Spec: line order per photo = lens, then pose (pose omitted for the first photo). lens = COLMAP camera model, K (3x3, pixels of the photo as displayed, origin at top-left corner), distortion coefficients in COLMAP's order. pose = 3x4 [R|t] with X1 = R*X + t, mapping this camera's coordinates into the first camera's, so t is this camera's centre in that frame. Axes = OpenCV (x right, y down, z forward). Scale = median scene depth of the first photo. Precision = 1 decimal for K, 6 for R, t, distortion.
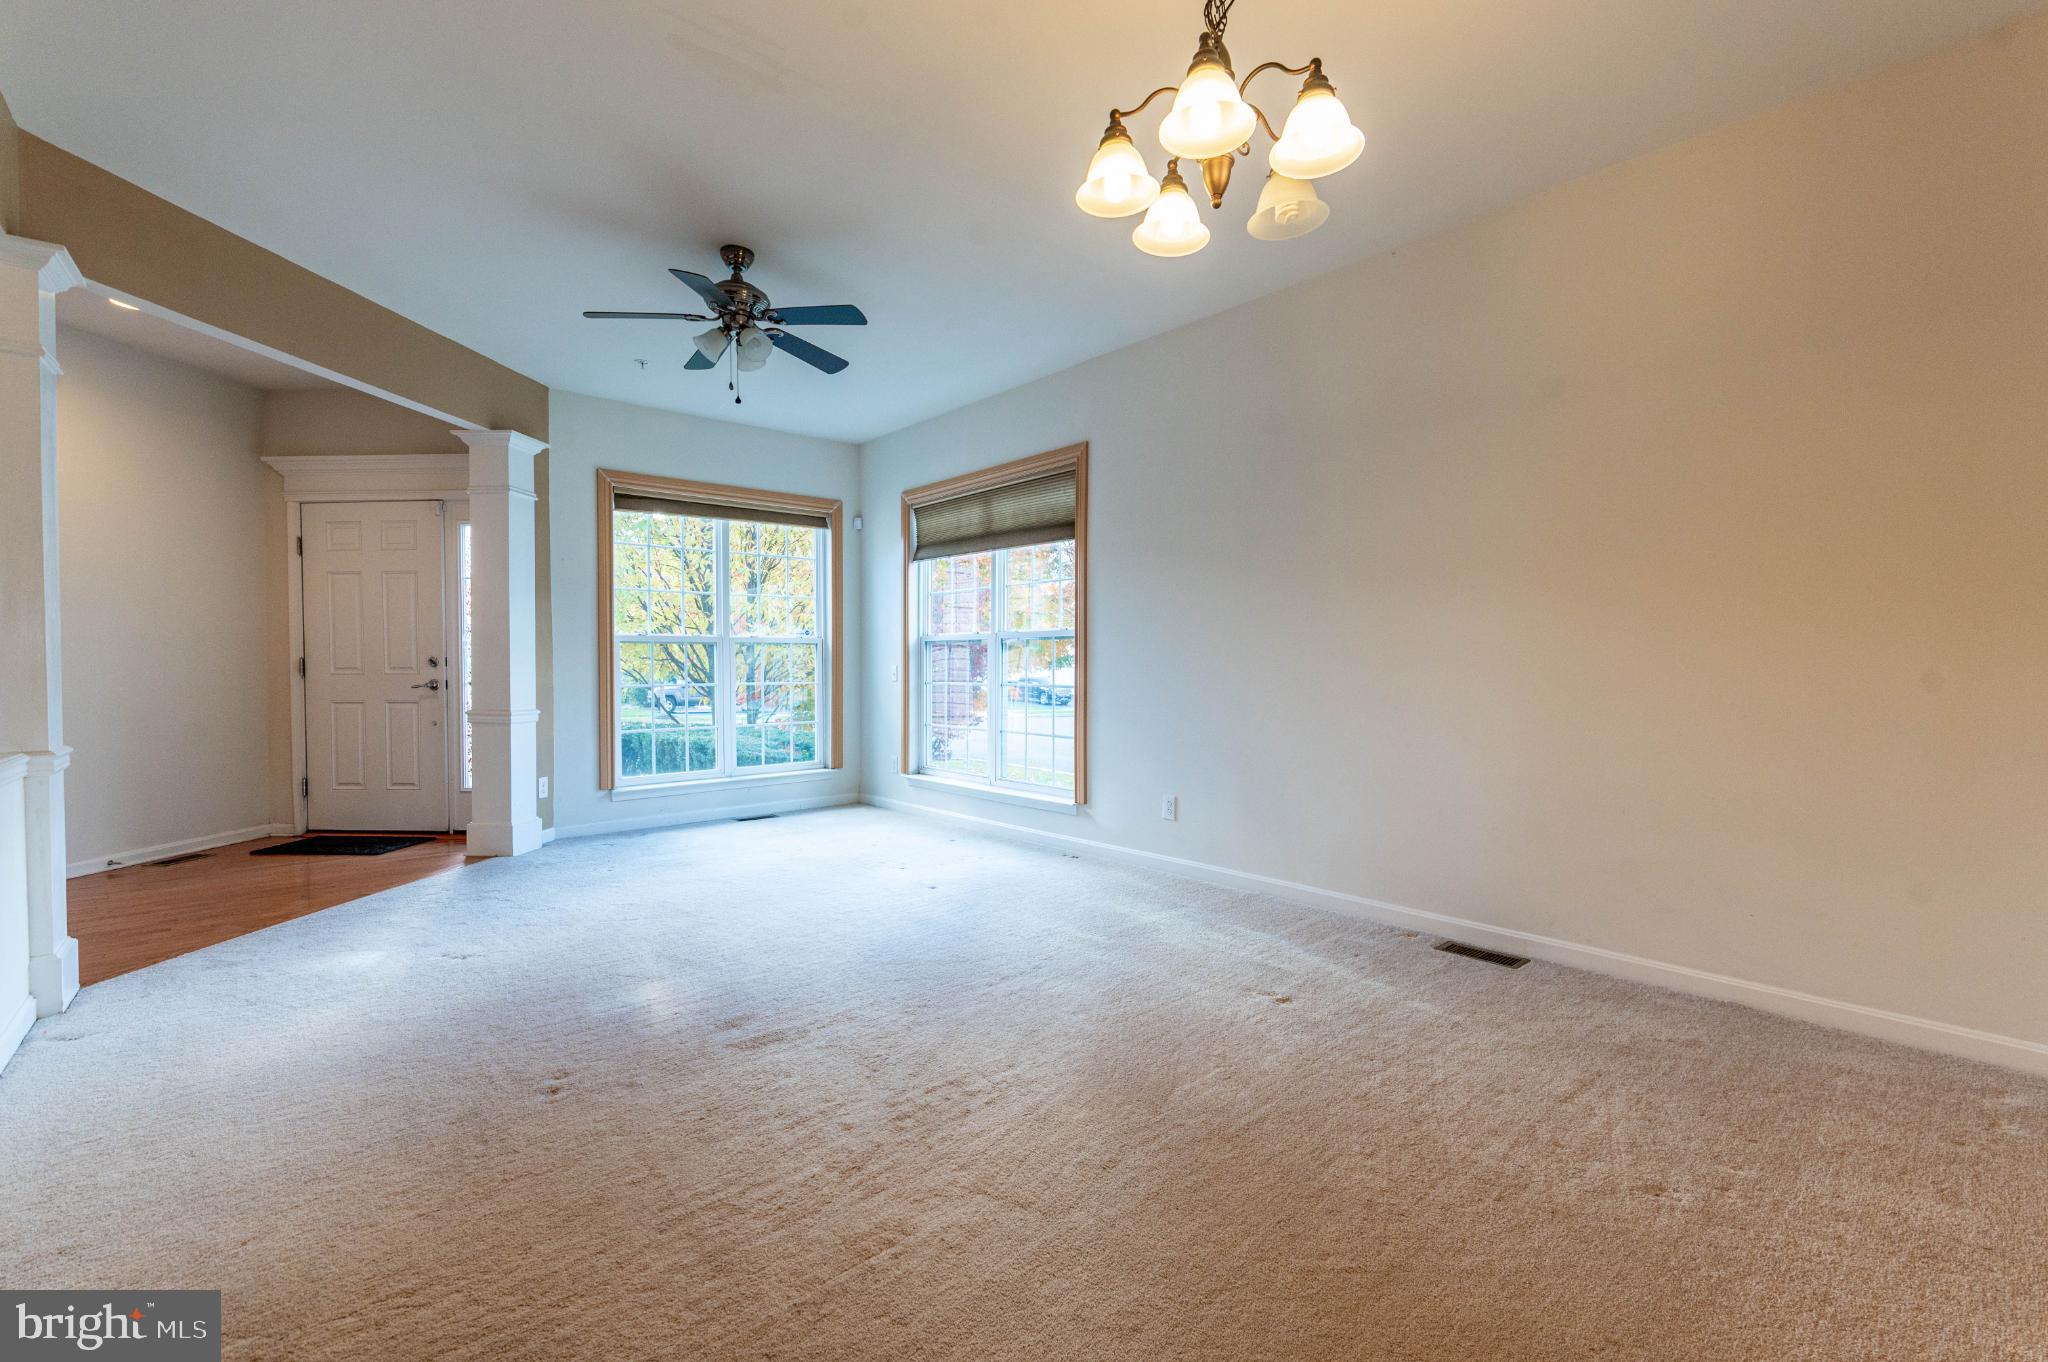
lens RADIAL K [[888.9, 0, 1026.1], [0, 888.9, 676.5], [0, 0, 1]] dist [0.001583, -0.001482]
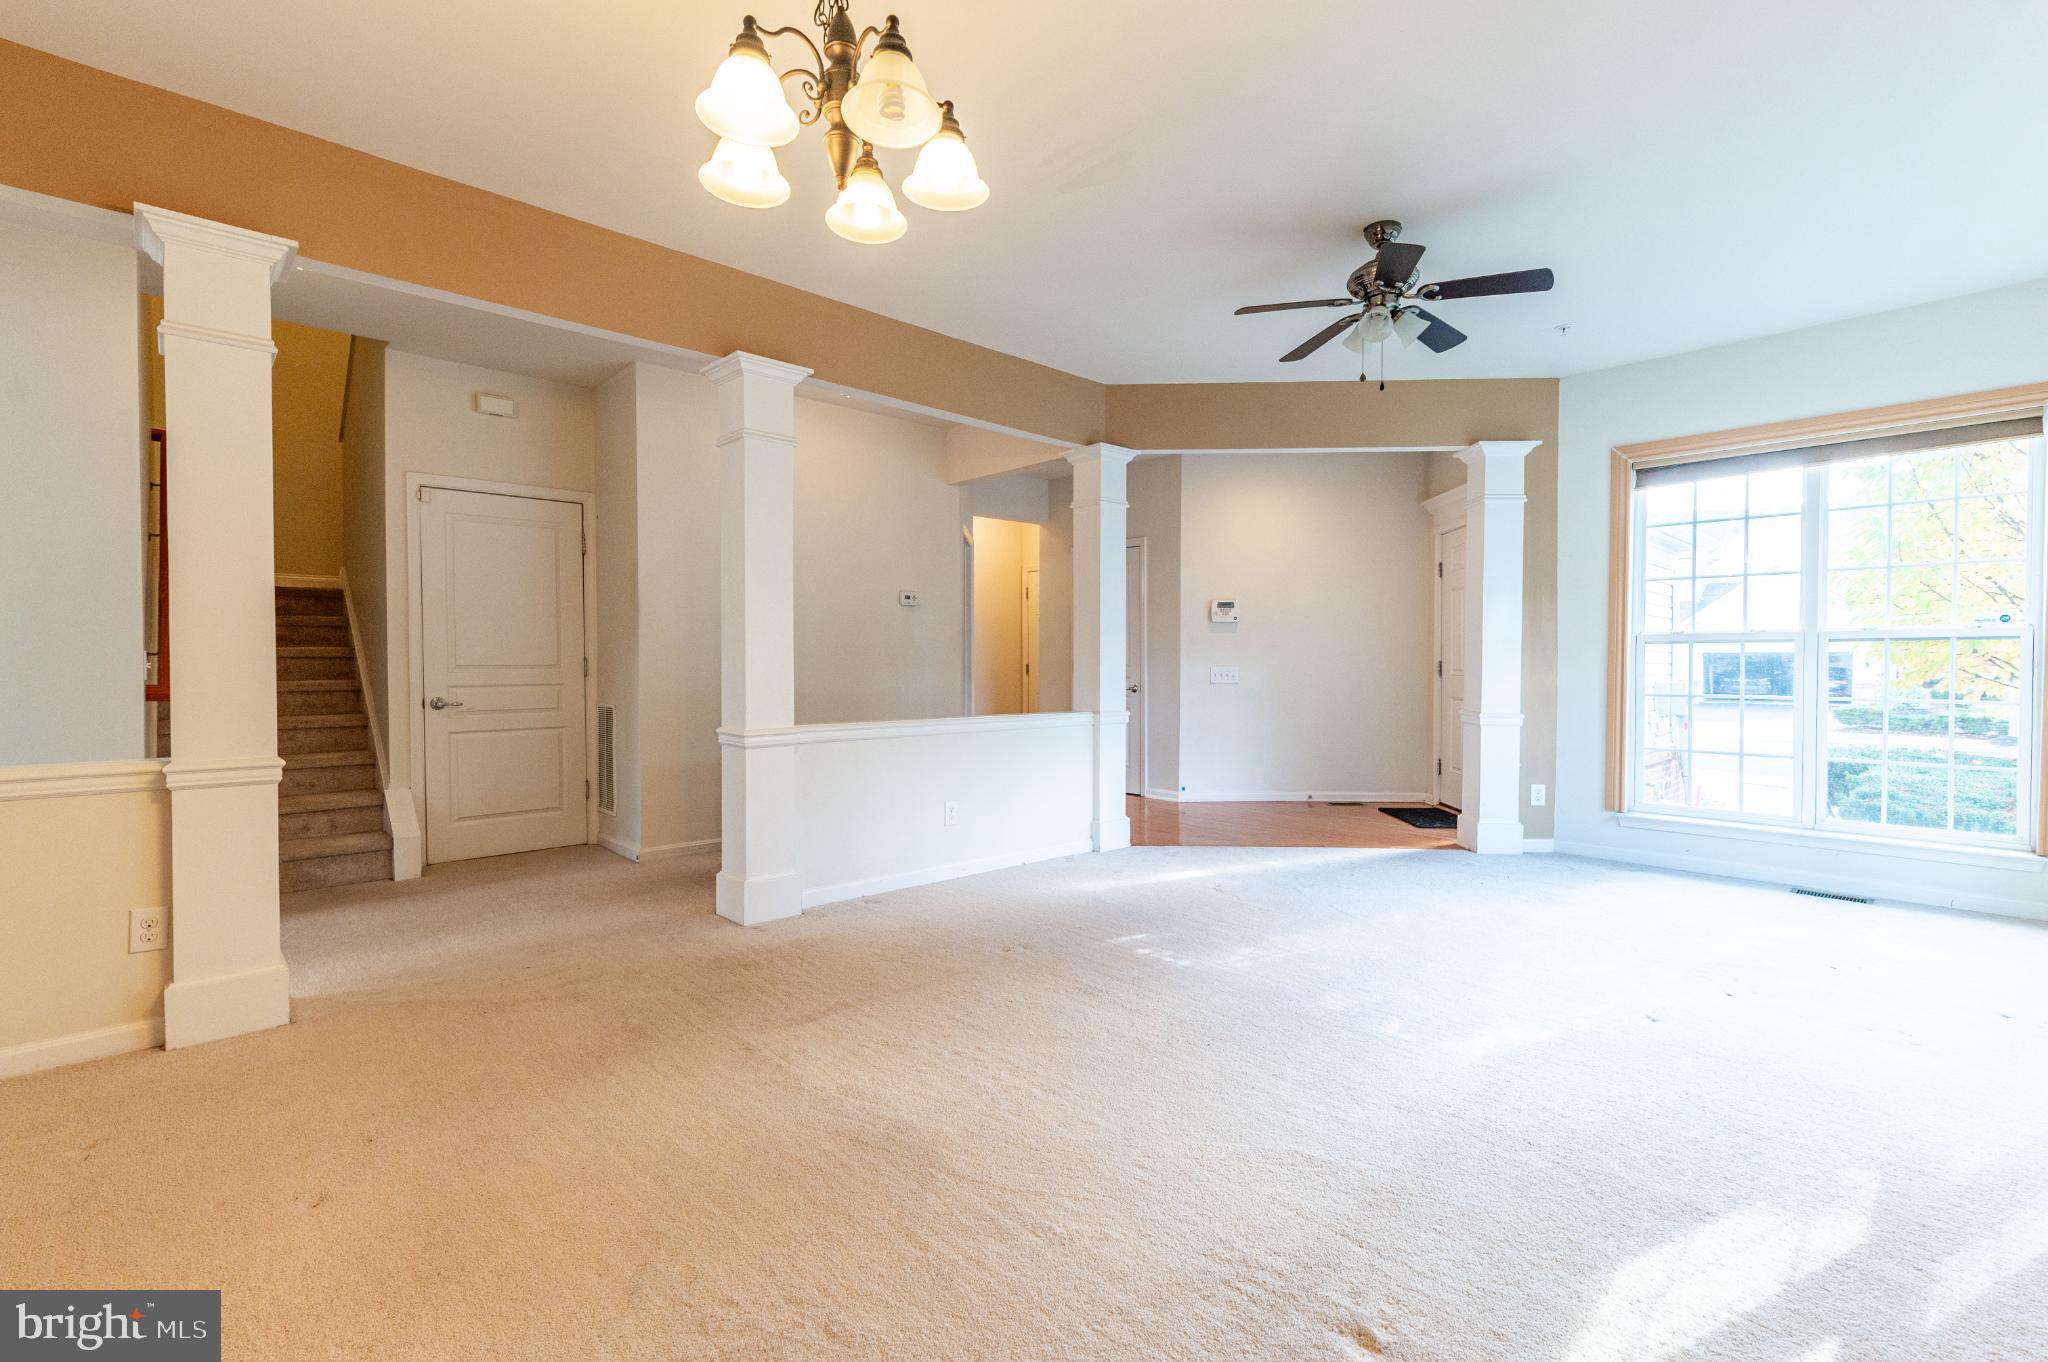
lens RADIAL K [[888.9, 0, 1027.8], [0, 888.9, 663.9], [0, 0, 1]] dist [0.001583, -0.001482]
pose [[0.021300, 0.001971, -0.999771, 0.394195], [-0.018058, 0.999836, 0.001587, -0.008829], [0.999610, 0.018020, 0.021333, 0.401689]]
